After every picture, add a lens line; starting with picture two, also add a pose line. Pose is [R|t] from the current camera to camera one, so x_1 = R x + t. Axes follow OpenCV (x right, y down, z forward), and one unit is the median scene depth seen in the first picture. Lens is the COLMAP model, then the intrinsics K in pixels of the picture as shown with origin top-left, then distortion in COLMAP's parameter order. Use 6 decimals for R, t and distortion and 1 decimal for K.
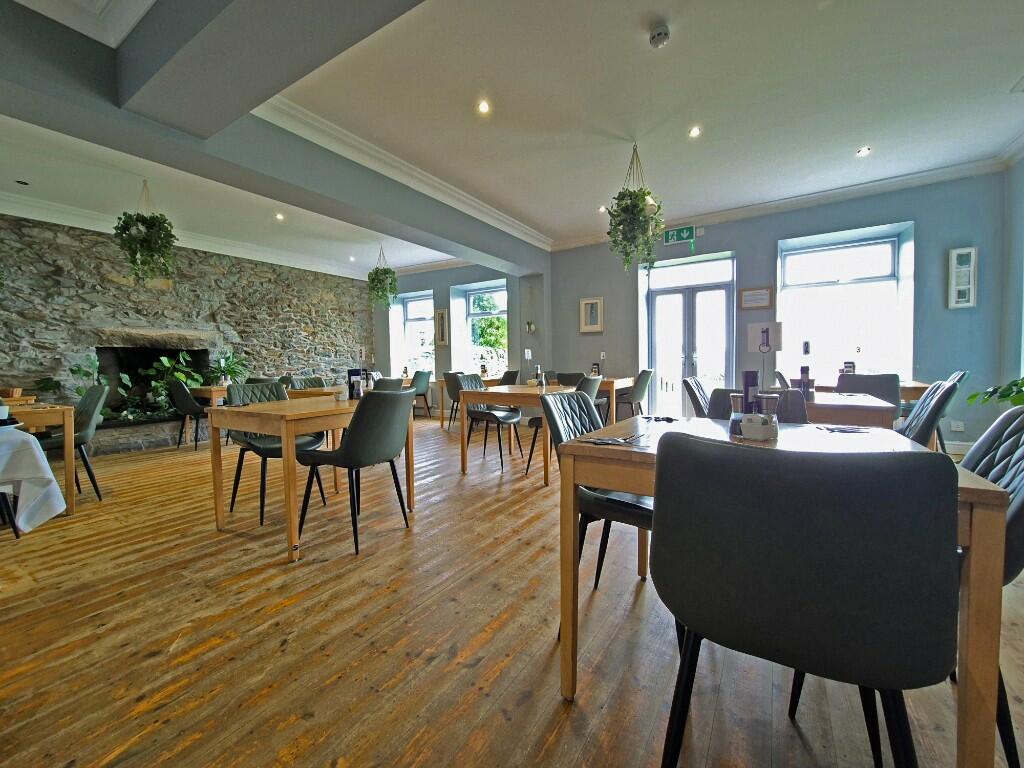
lens RADIAL K [[416.8, 0, 510.3], [0, 416.8, 384.1], [0, 0, 1]] dist [0.000761, -0.000314]
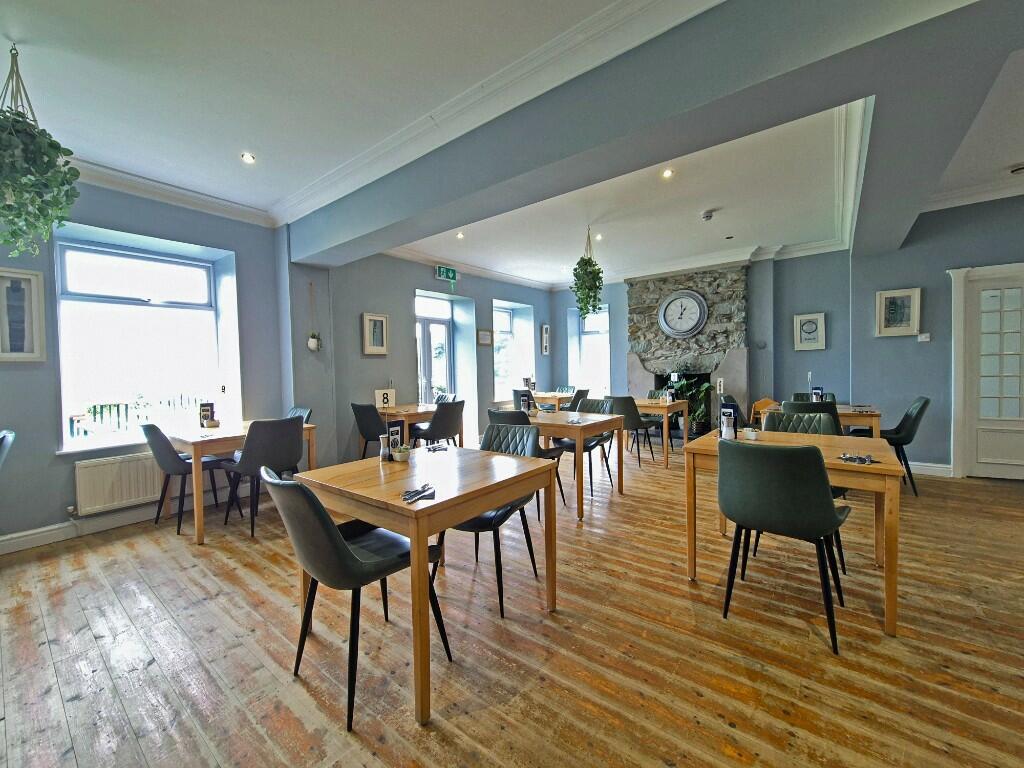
lens RADIAL K [[416.8, 0, 507.9], [0, 416.8, 378.6], [0, 0, 1]] dist [0.000761, -0.000314]
pose [[0.114614, -0.014503, 0.993304, -1.380618], [0.069576, 0.997555, 0.006537, -0.139862], [-0.990971, 0.068361, 0.115343, 1.435802]]
